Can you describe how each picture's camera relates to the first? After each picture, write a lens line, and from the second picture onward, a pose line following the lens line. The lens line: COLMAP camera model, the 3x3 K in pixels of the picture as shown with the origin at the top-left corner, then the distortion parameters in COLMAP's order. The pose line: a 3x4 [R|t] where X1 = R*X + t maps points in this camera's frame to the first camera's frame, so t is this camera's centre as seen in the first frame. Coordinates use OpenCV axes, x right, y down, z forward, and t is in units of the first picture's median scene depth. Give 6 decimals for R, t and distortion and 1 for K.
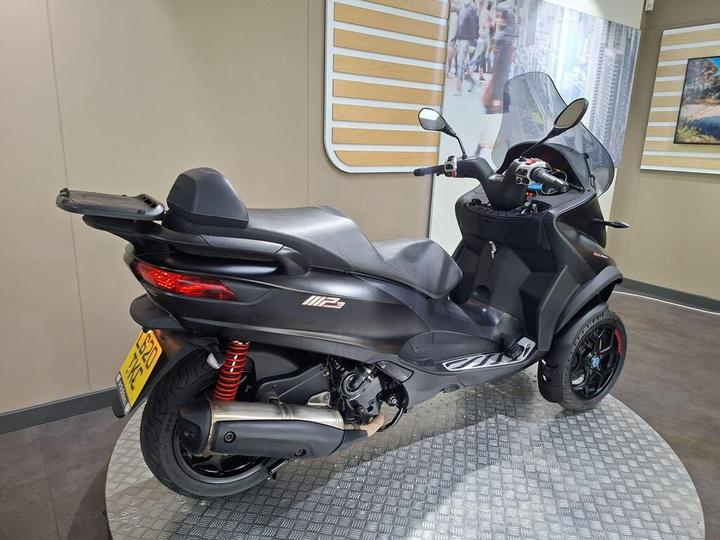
lens RADIAL K [[510.0, 0, 363.0], [0, 510.0, 269.2], [0, 0, 1]] dist [0.055235, -0.065297]
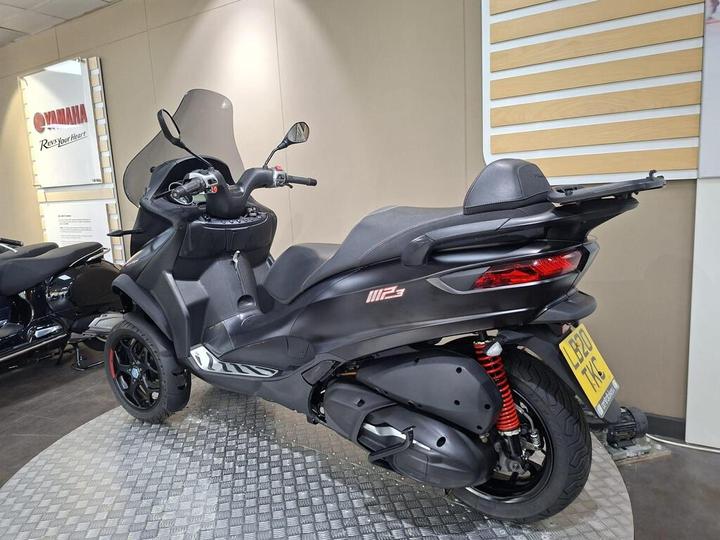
lens RADIAL K [[512.0, 0, 355.3], [0, 512.0, 262.9], [0, 0, 1]] dist [0.058684, -0.063670]
pose [[0.368423, 0.088621, -0.925425, 0.594677], [-0.163669, 0.986081, 0.029271, -0.047959], [0.915138, 0.140679, 0.377800, 0.434752]]
